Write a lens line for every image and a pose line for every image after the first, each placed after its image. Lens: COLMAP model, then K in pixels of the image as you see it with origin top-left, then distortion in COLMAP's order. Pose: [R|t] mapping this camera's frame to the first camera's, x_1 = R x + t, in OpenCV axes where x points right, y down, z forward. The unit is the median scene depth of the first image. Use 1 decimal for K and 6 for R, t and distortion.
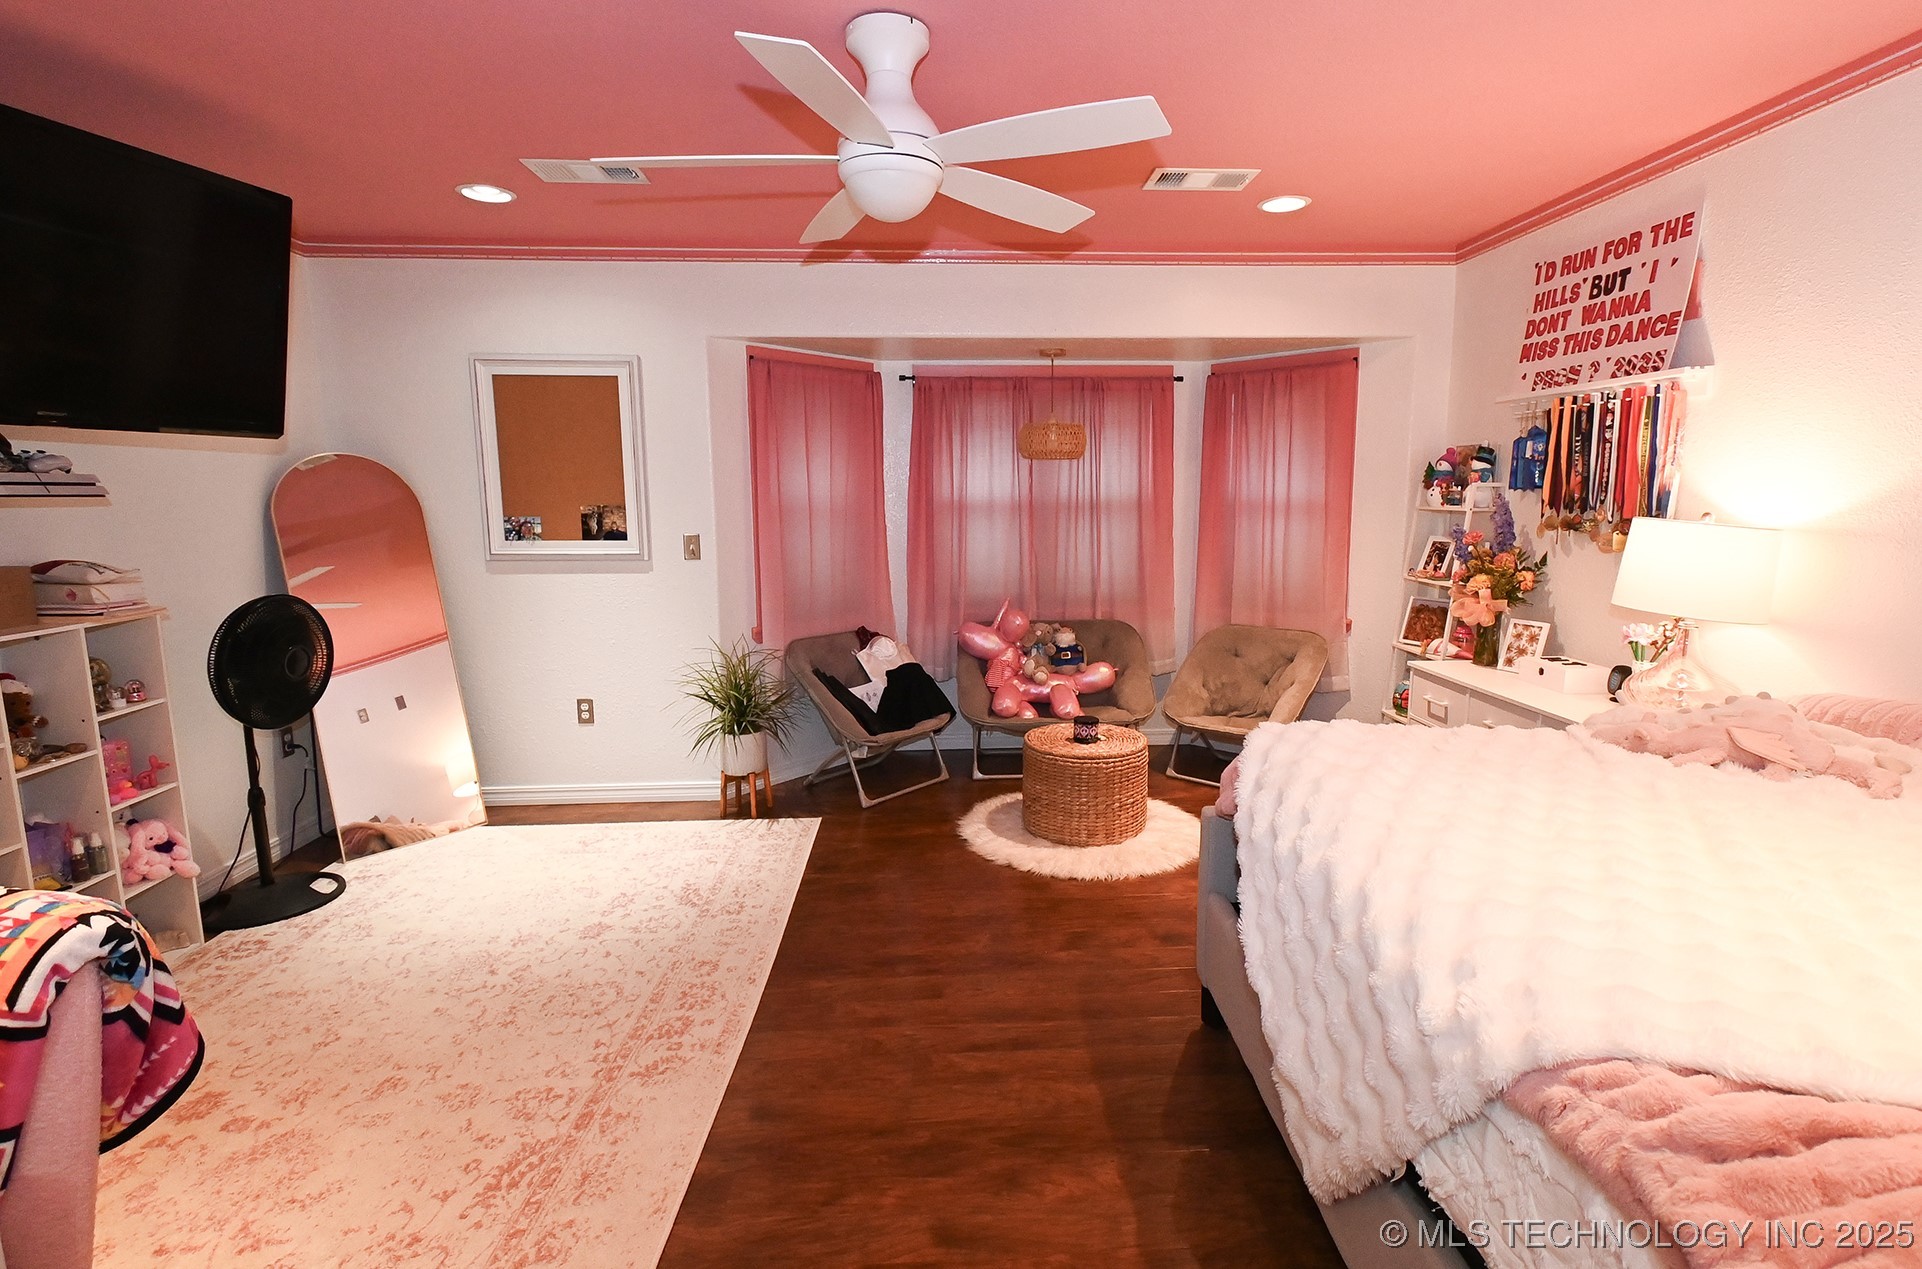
lens RADIAL K [[984.1, 0, 1023.7], [0, 984.1, 634.1], [0, 0, 1]] dist [0.000372, -0.000339]
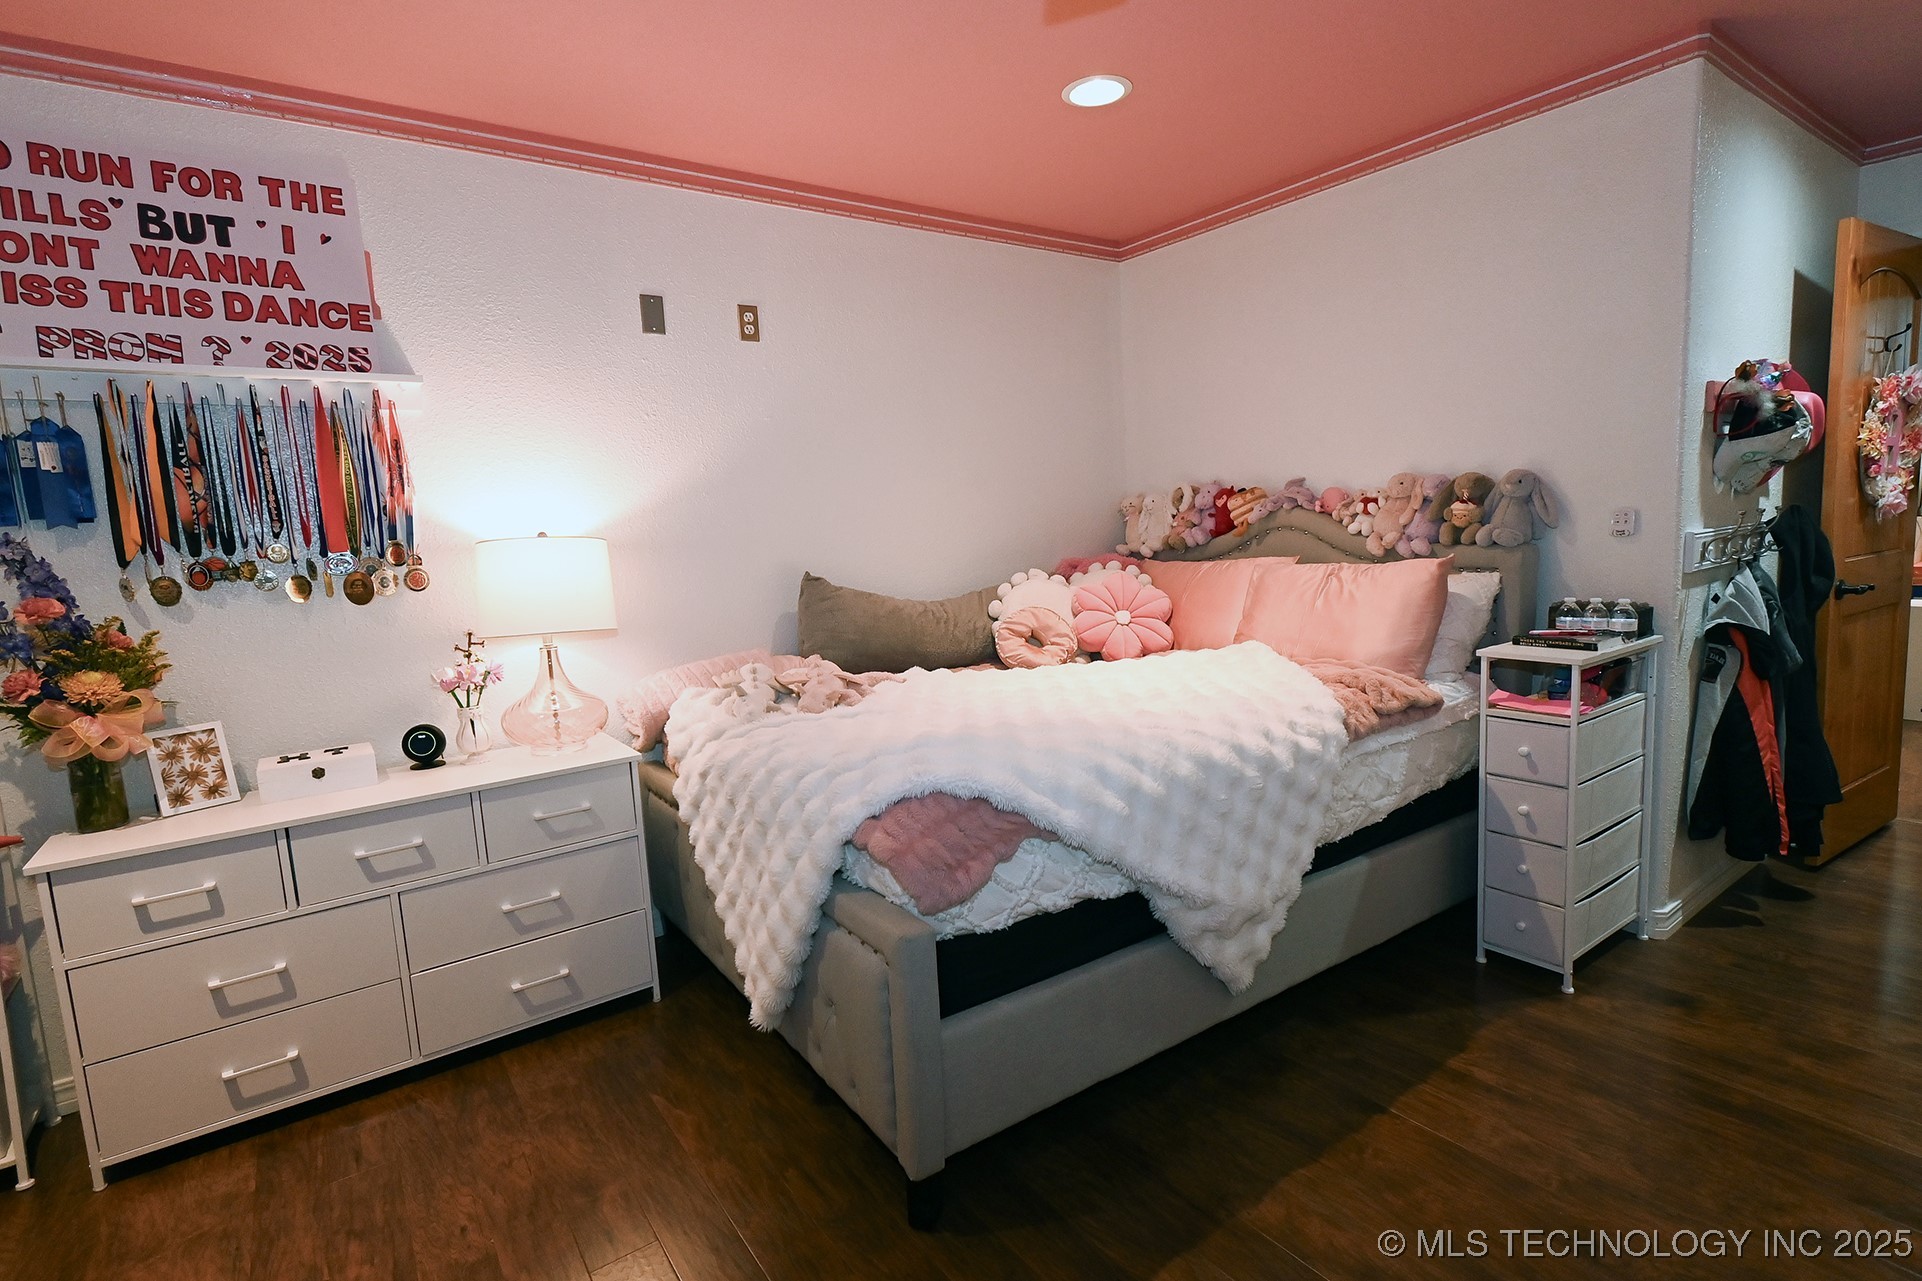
lens RADIAL K [[917.3, 0, 963.5], [0, 917.3, 645.1], [0, 0, 1]] dist [-0.000217, -0.001101]
pose [[-0.518181, -0.082119, 0.851319, -0.253907], [0.177329, 0.963434, 0.200871, -0.096284], [-0.836685, 0.255051, -0.484671, 0.873586]]
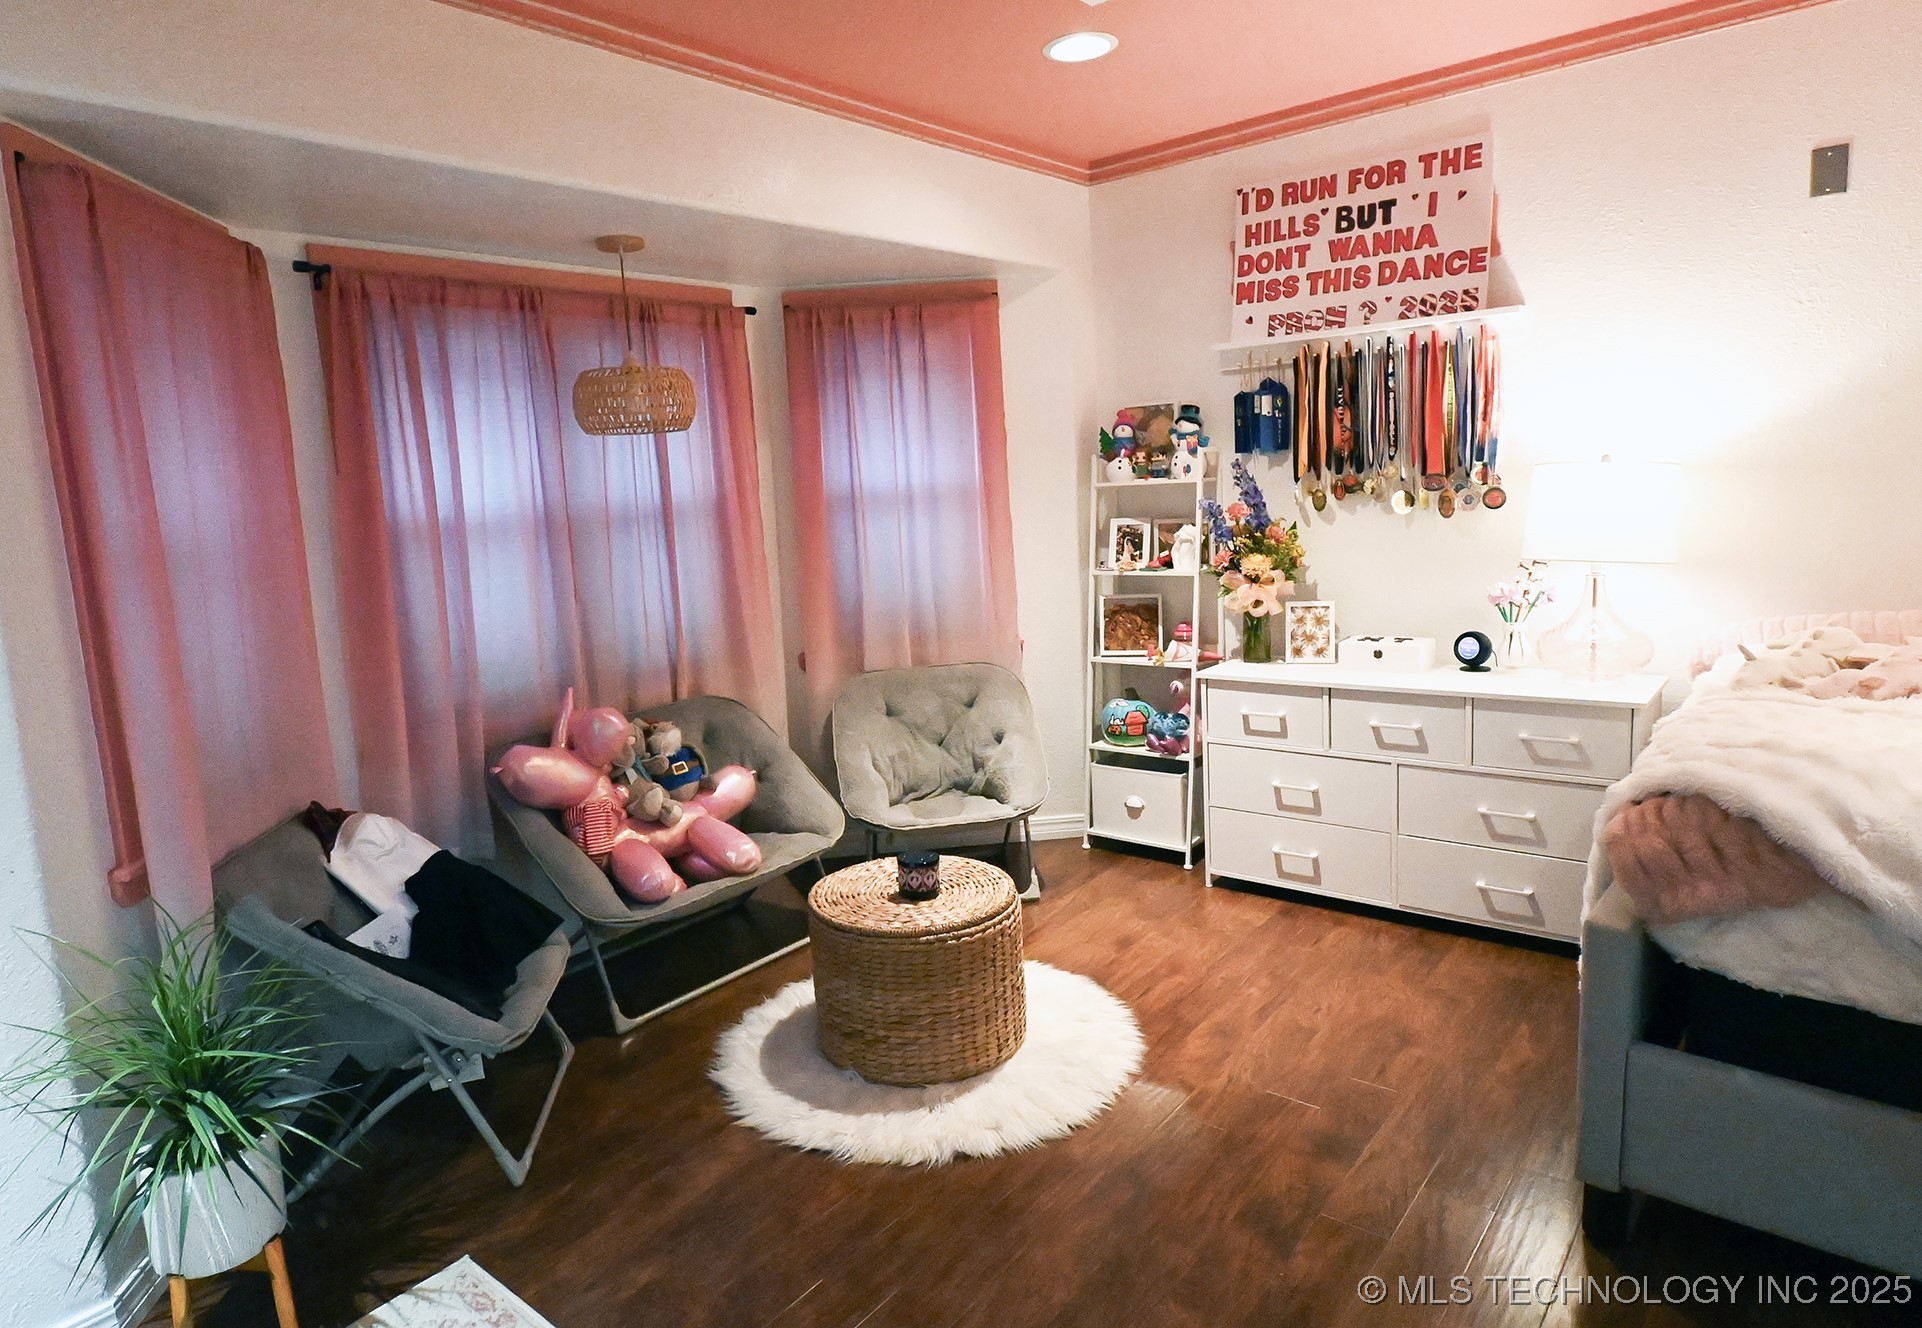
lens RADIAL K [[1133.7, 0, 957.2], [0, 1133.7, 639.5], [0, 0, 1]] dist [-0.001427, 0.000930]
pose [[0.682737, -0.139814, 0.717163, -0.426699], [0.162286, 0.986022, 0.037734, -0.069959], [-0.712414, 0.090624, 0.695884, 0.545458]]
